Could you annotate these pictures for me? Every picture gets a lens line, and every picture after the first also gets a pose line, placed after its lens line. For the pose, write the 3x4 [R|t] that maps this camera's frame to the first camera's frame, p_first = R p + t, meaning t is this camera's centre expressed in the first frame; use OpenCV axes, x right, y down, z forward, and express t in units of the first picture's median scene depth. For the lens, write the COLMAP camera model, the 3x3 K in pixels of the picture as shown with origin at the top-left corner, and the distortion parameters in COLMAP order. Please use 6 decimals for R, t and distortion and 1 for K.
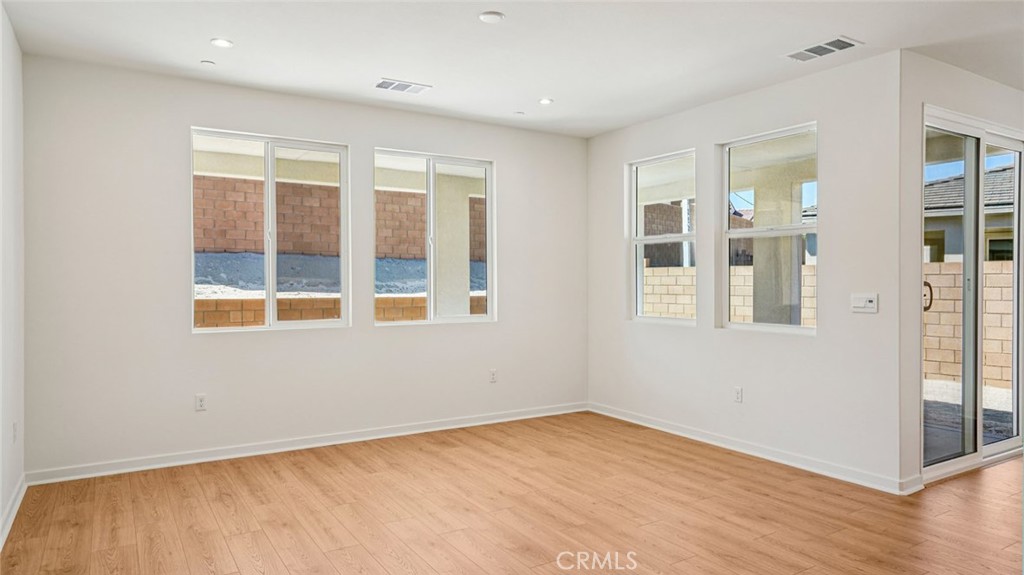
lens RADIAL K [[637.8, 0, 512.0], [0, 637.8, 287.5], [0, 0, 1]] dist [-0.006052, -0.000648]
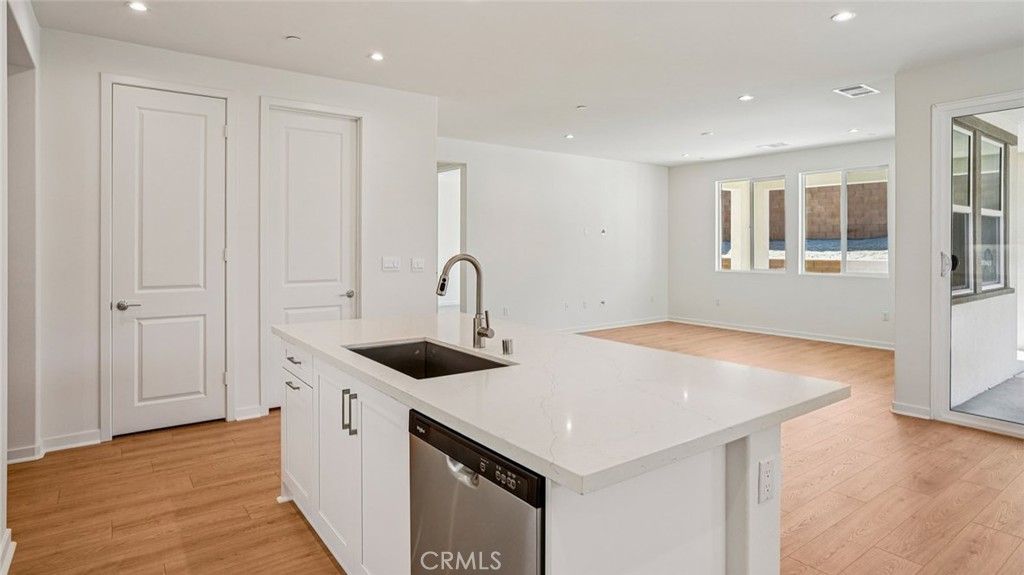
lens RADIAL K [[560.3, 0, 525.1], [0, 560.3, 247.6], [0, 0, 1]] dist [-0.022692, 0.000353]
pose [[0.096136, 0.005152, -0.995355, 1.220604], [-0.014173, 0.999892, 0.003806, -0.010108], [0.995267, 0.013741, 0.096199, 0.094908]]
